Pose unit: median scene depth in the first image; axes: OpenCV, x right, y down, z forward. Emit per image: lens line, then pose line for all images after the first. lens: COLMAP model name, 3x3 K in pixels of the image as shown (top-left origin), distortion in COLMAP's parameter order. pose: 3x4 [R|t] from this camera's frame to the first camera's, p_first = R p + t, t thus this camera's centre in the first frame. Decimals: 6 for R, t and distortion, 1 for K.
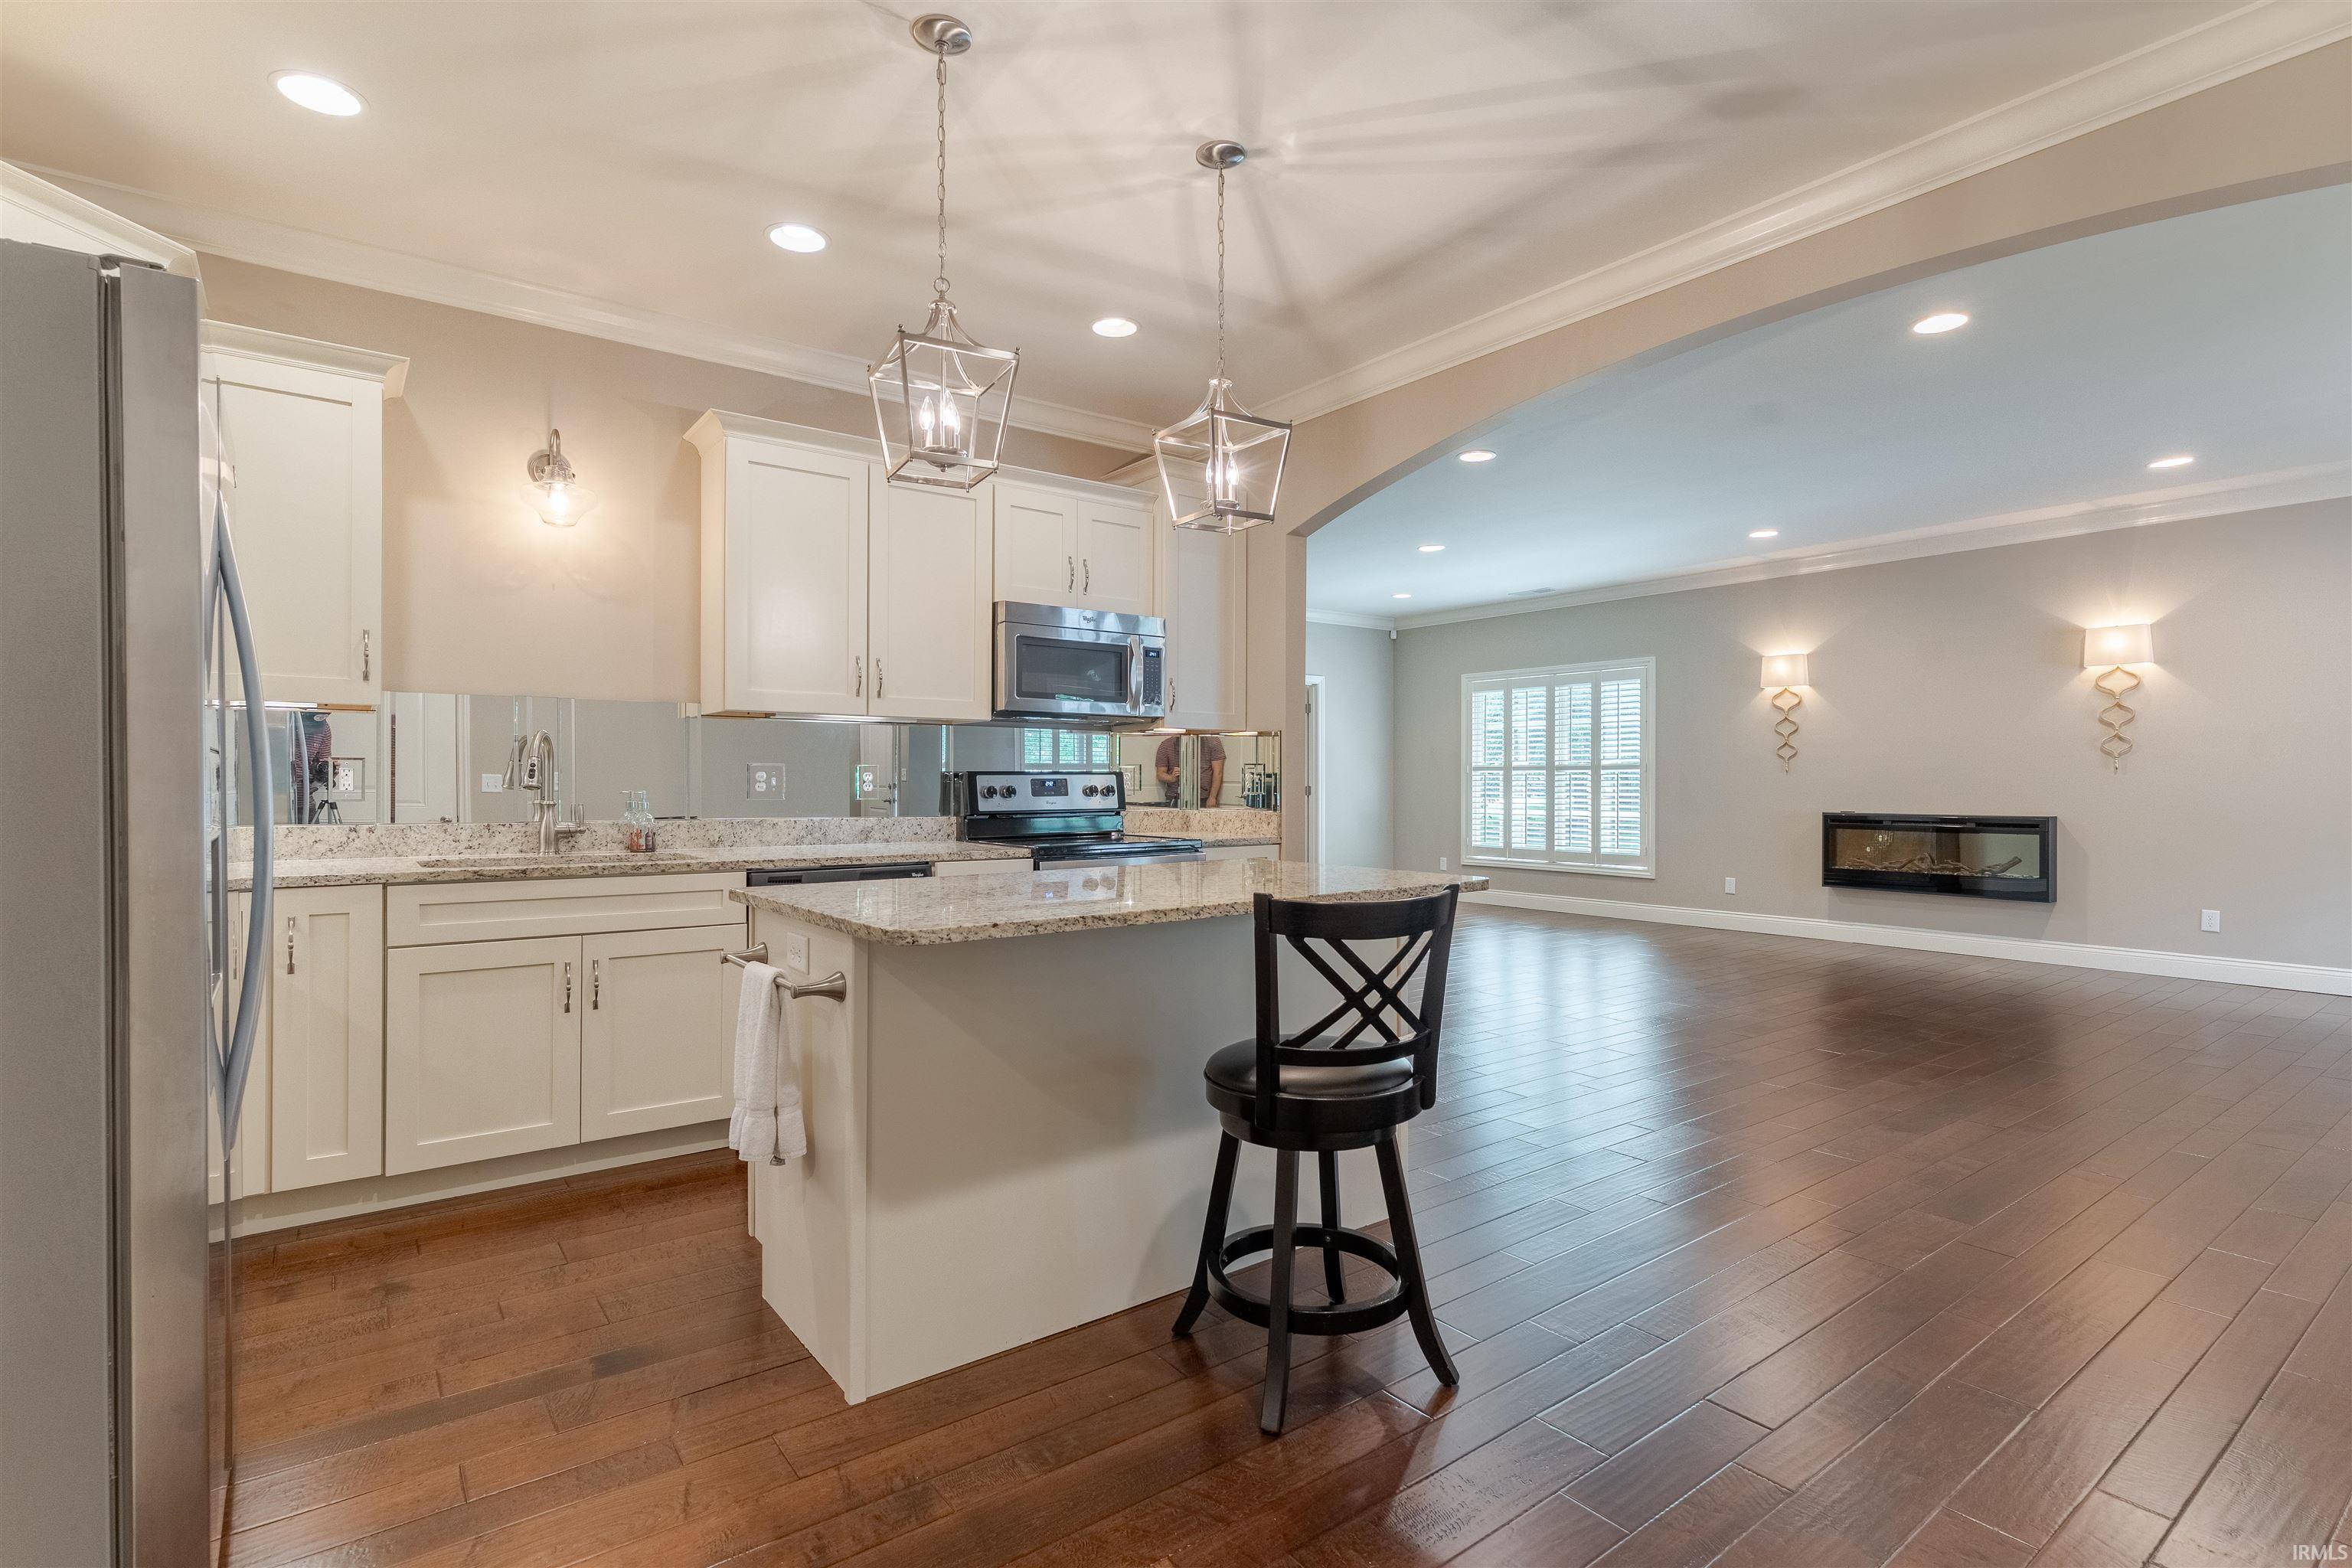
lens RADIAL K [[1127.5, 0, 1166.9], [0, 1127.5, 785.2], [0, 0, 1]] dist [0.001722, 0.001333]
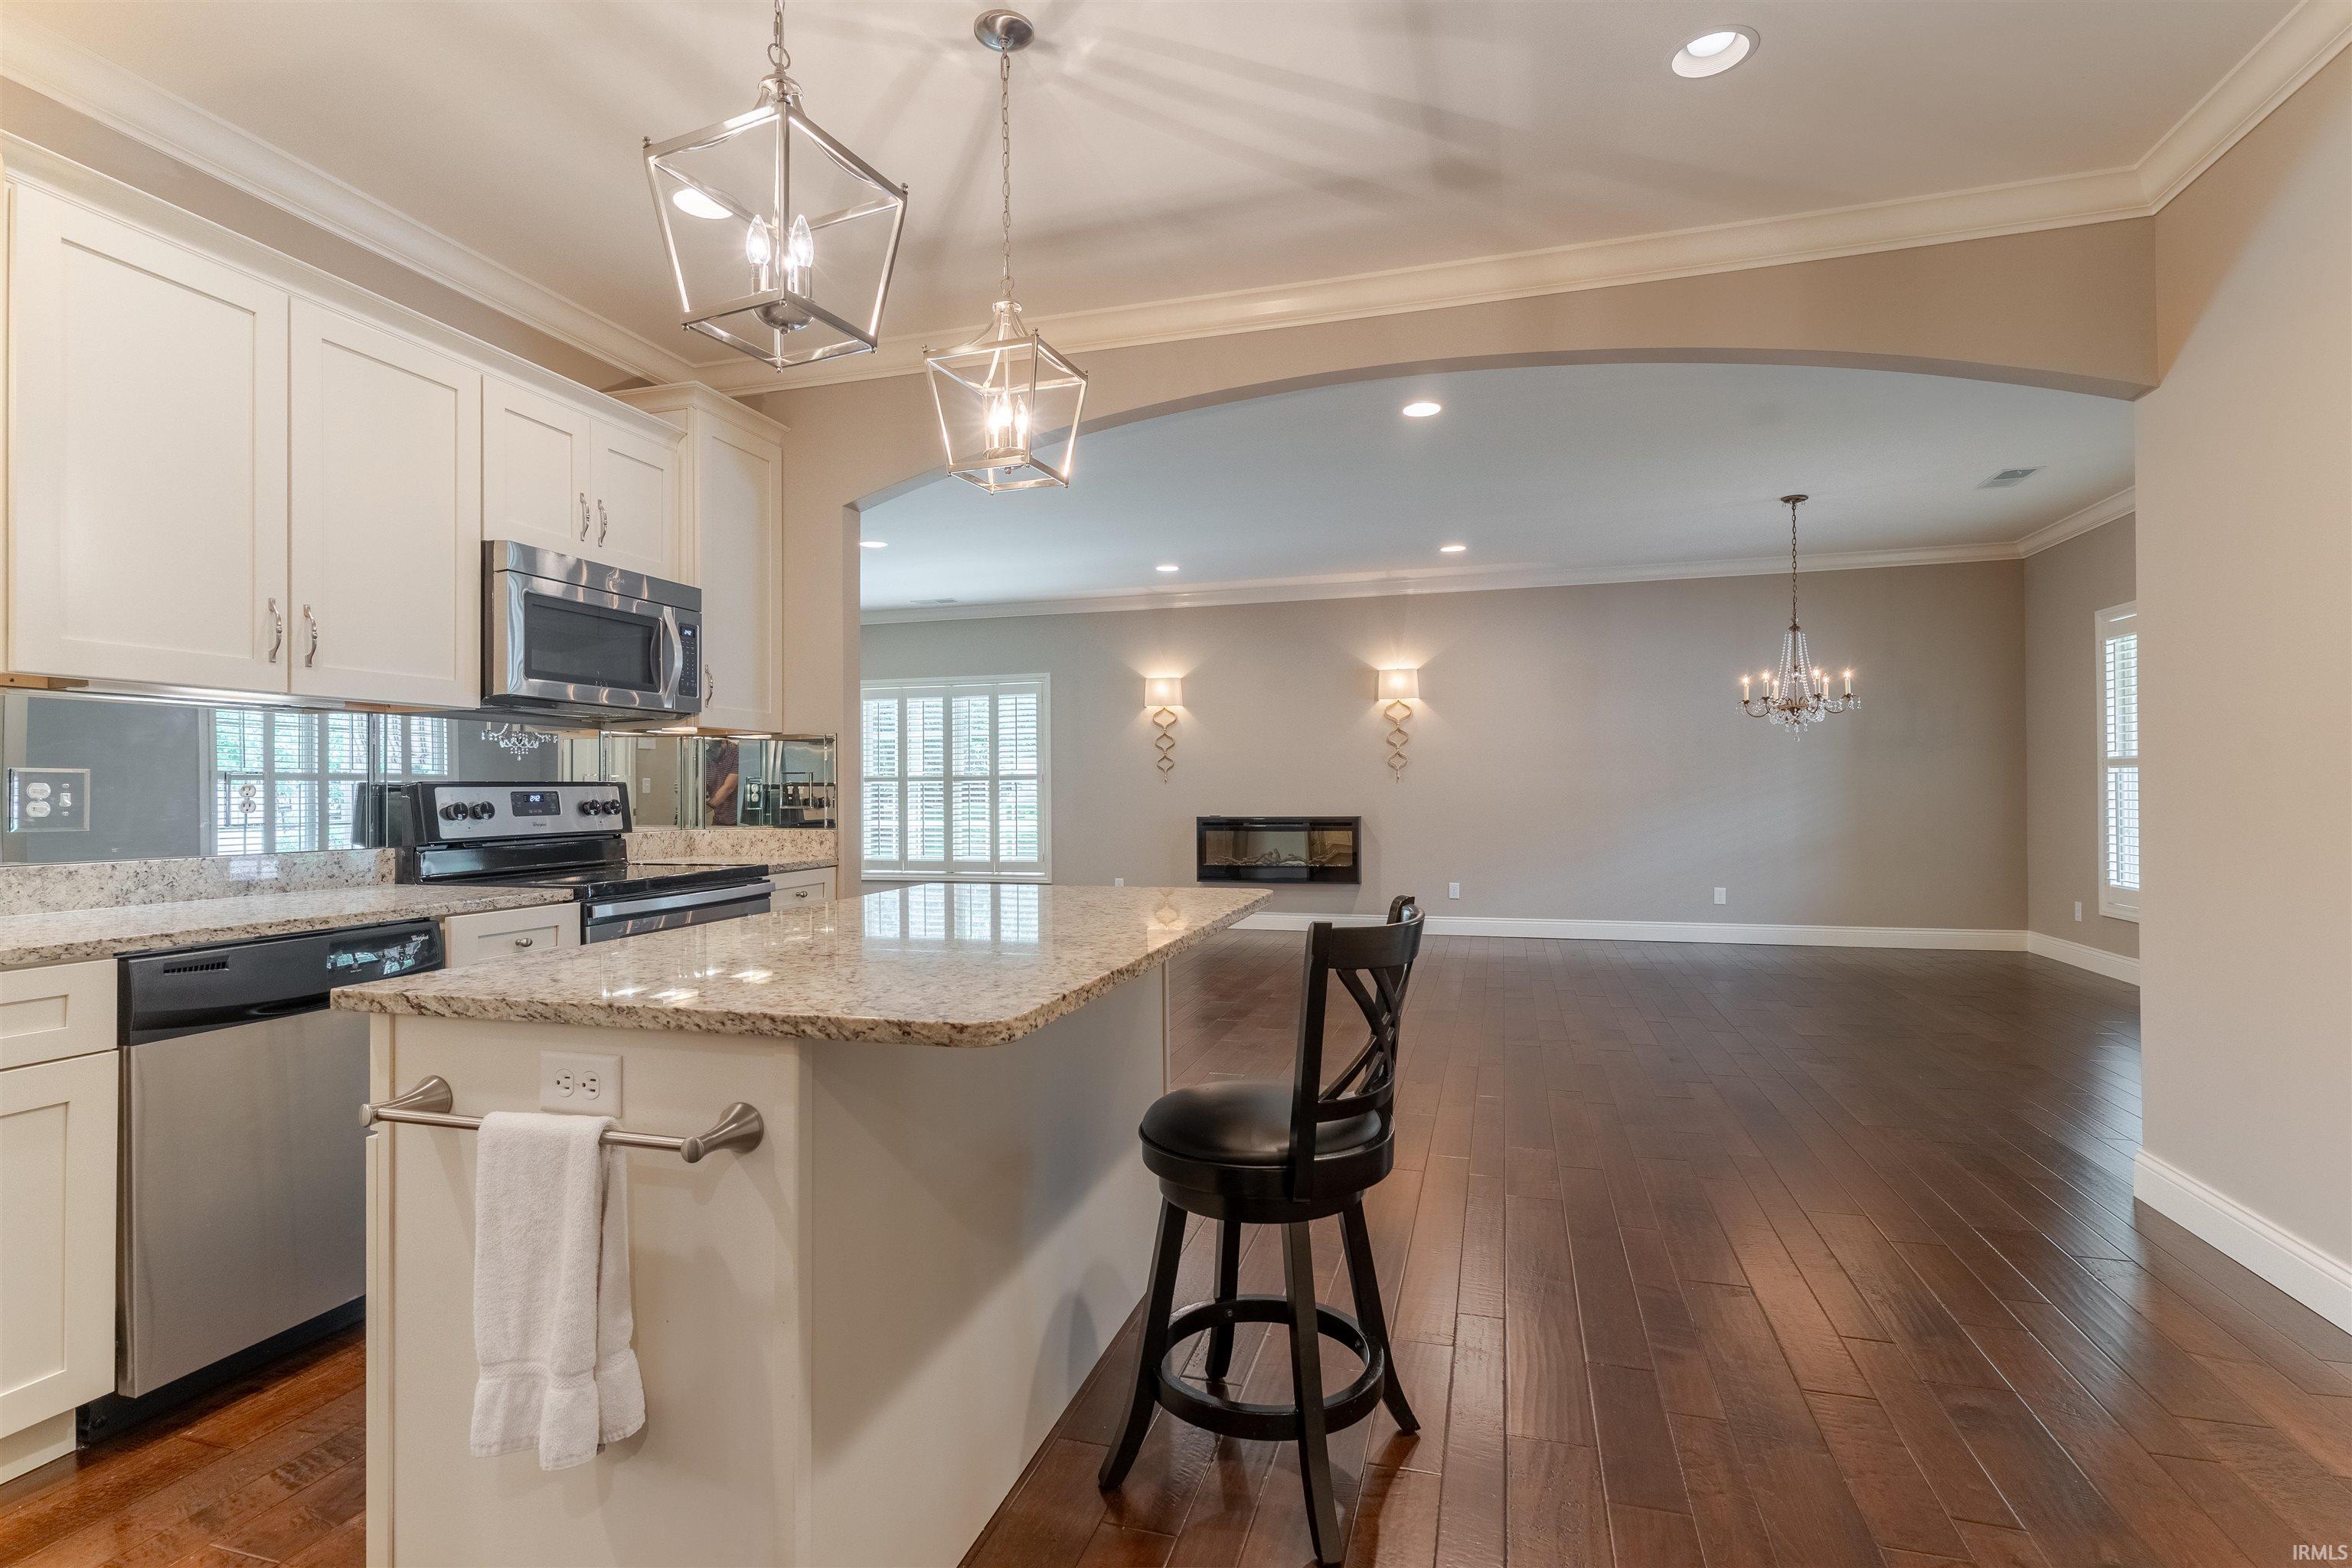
lens RADIAL K [[1127.5, 0, 1171.2], [0, 1127.5, 784.7], [0, 0, 1]] dist [0.001722, 0.001333]
pose [[0.799204, -0.004088, 0.601046, -0.158548], [0.010710, 0.999915, -0.007441, -0.000302], [-0.600965, 0.012384, 0.799180, 0.123326]]
